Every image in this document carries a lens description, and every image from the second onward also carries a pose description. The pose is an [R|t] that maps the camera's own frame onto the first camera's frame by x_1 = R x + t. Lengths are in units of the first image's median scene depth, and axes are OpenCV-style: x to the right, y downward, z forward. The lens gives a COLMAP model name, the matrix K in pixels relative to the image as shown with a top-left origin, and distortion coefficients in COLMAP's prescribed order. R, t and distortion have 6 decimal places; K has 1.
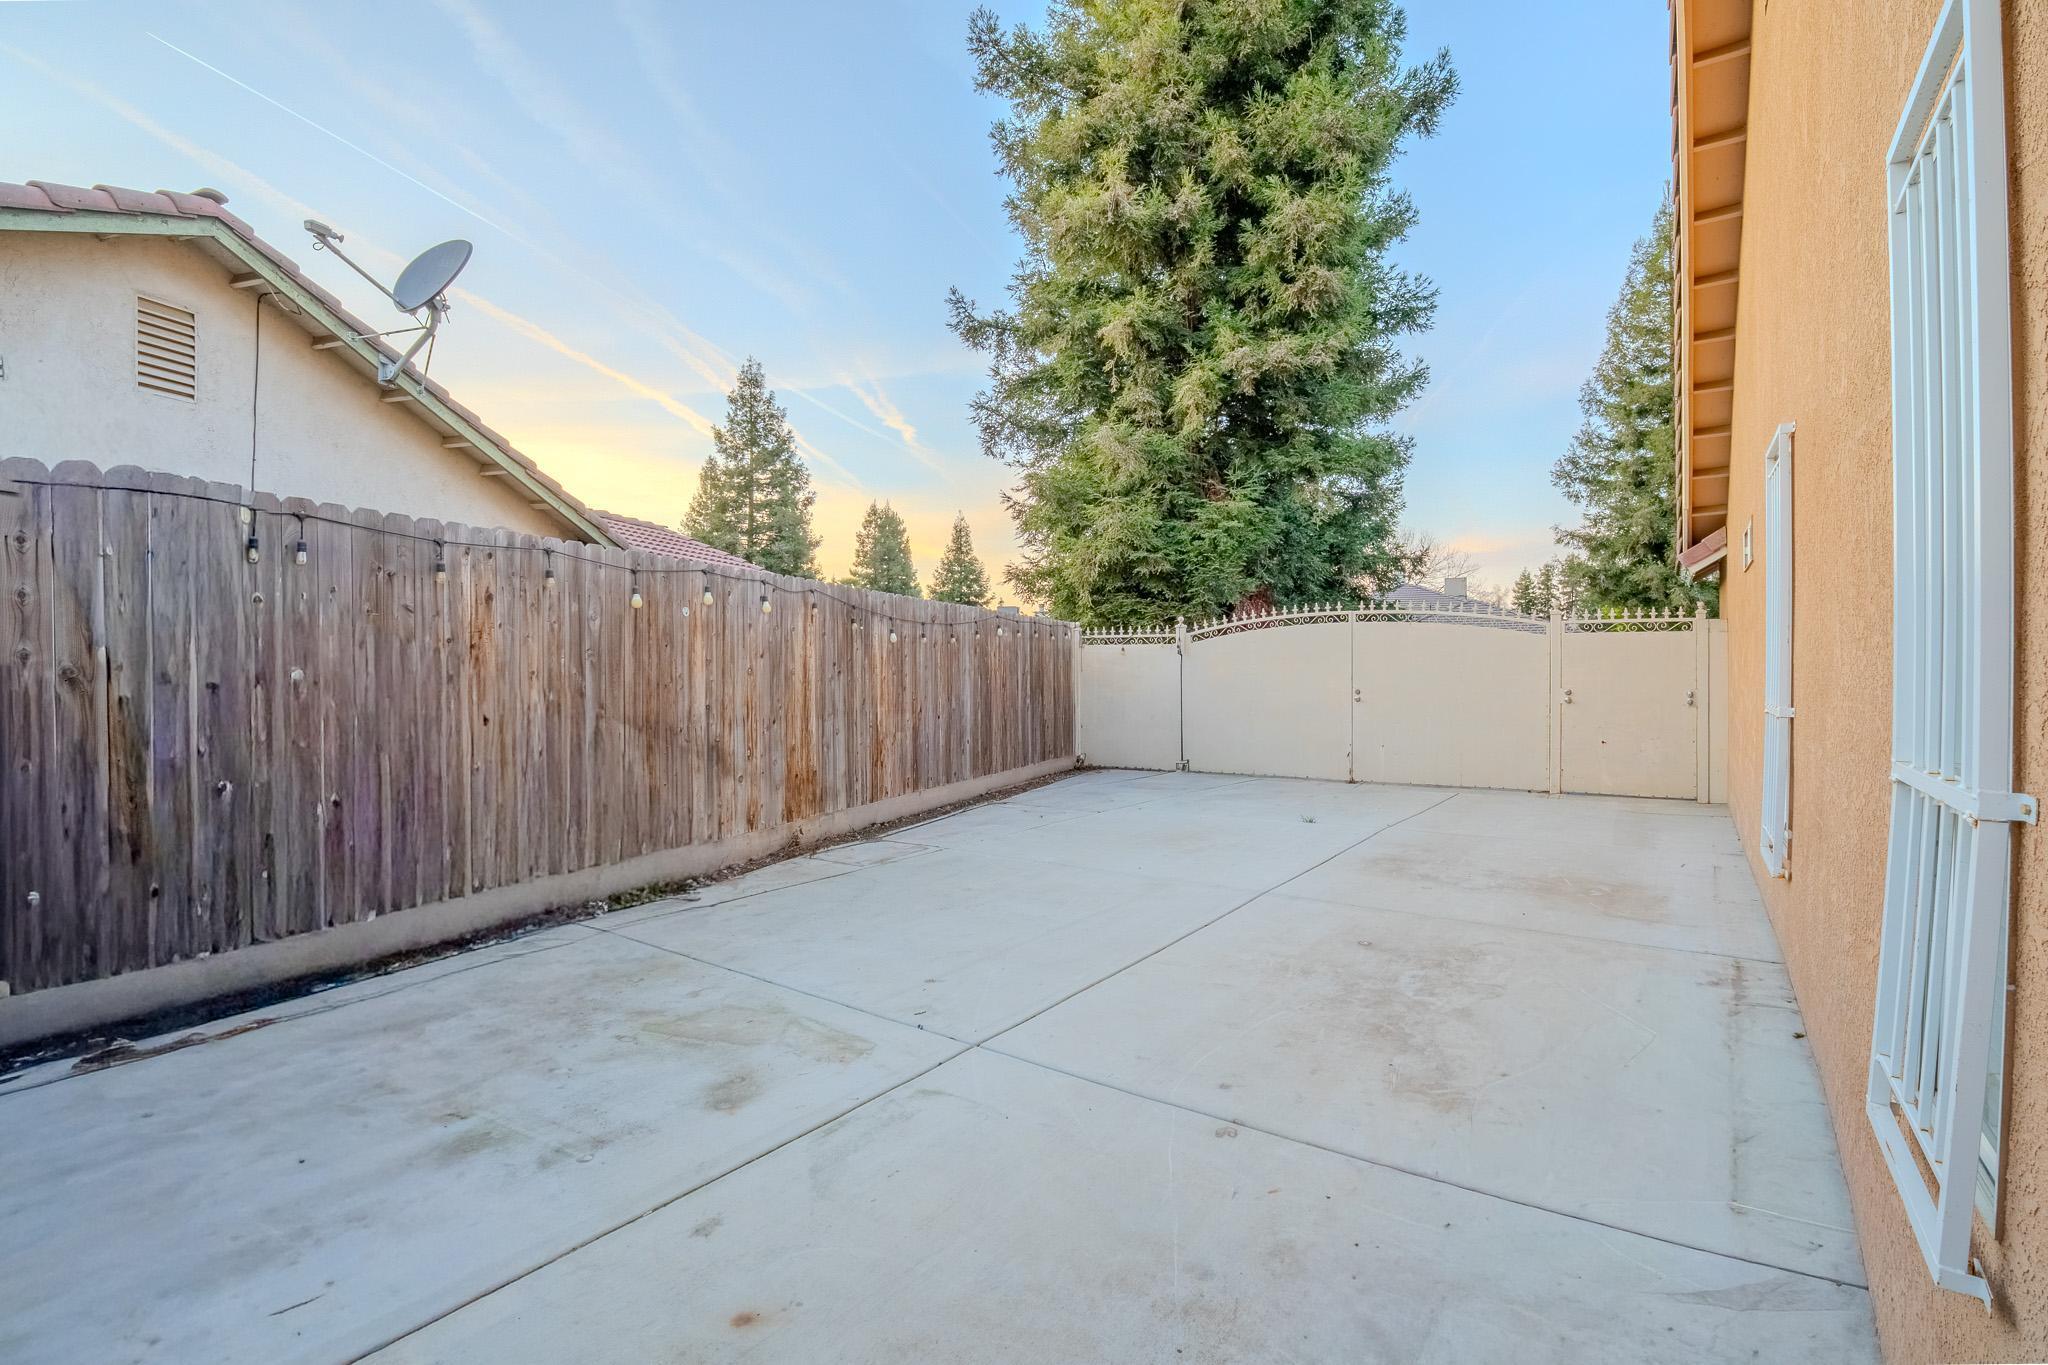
lens RADIAL K [[891.4, 0, 1030.9], [0, 891.4, 677.2], [0, 0, 1]] dist [-0.052581, 0.007181]
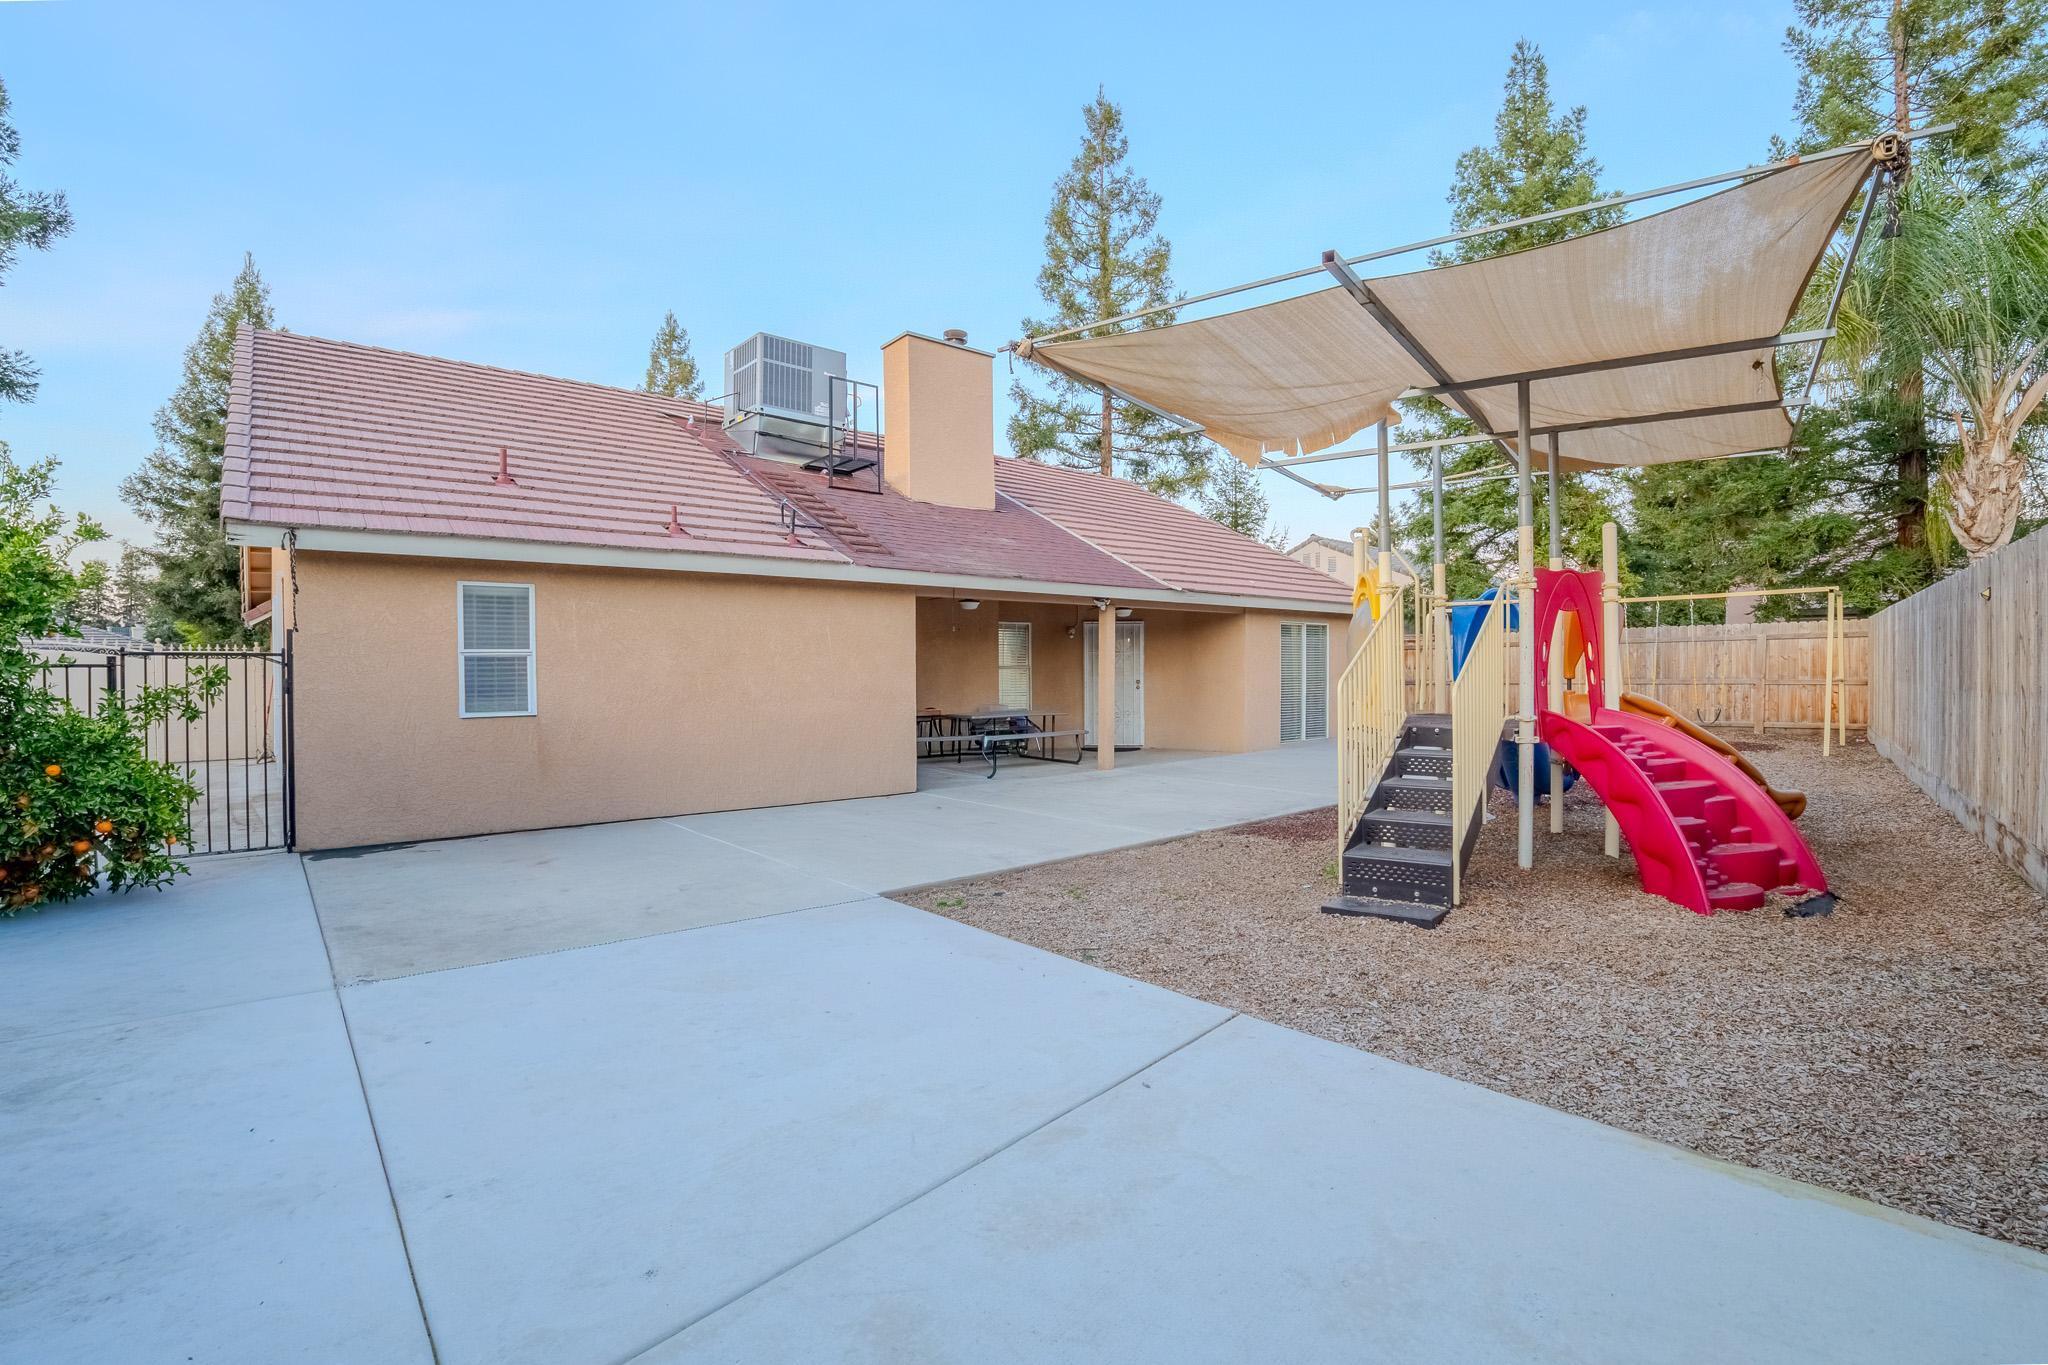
lens RADIAL K [[891.4, 0, 1030.9], [0, 891.4, 677.2], [0, 0, 1]] dist [-0.052581, 0.007181]
pose [[0.195201, -0.008822, 0.980724, -0.168250], [0.019645, 0.999794, 0.005083, 0.002205], [-0.980566, 0.018274, 0.195334, -0.236459]]
